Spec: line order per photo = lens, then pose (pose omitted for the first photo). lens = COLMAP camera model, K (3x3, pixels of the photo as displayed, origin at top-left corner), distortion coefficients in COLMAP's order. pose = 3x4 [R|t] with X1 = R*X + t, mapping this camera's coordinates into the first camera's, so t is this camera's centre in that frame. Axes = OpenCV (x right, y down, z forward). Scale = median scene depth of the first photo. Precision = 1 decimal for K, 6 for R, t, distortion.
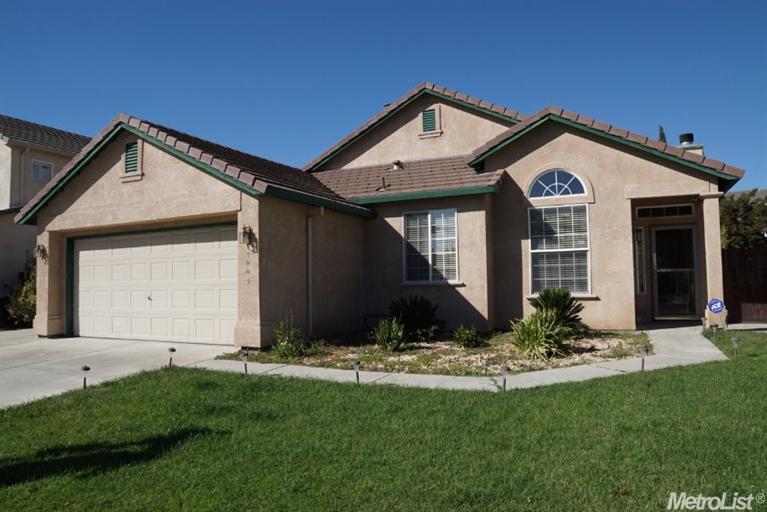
lens RADIAL K [[540.1, 0, 383.5], [0, 540.1, 256.0], [0, 0, 1]] dist [-0.144251, 0.077842]
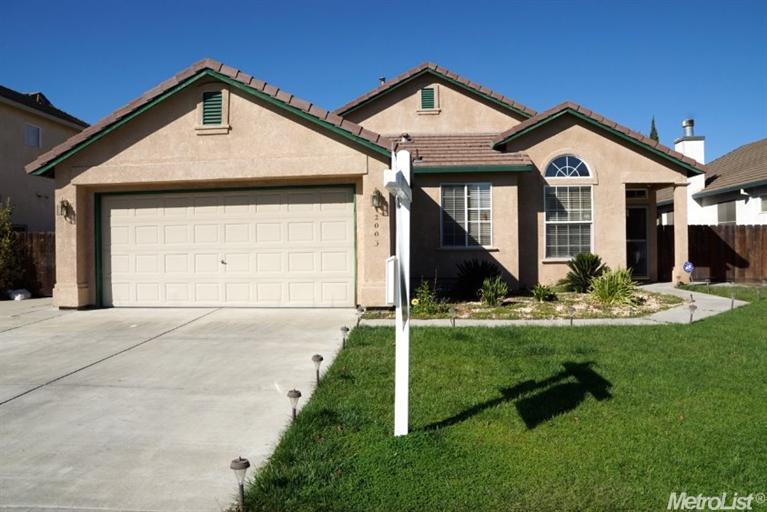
lens RADIAL K [[540.1, 0, 383.5], [0, 540.1, 256.0], [0, 0, 1]] dist [-0.144251, 0.077842]
pose [[0.935912, 0.004095, 0.352210, -0.477676], [-0.022640, 0.998564, 0.048550, 0.016388], [-0.351505, -0.053412, 0.934661, 0.017442]]
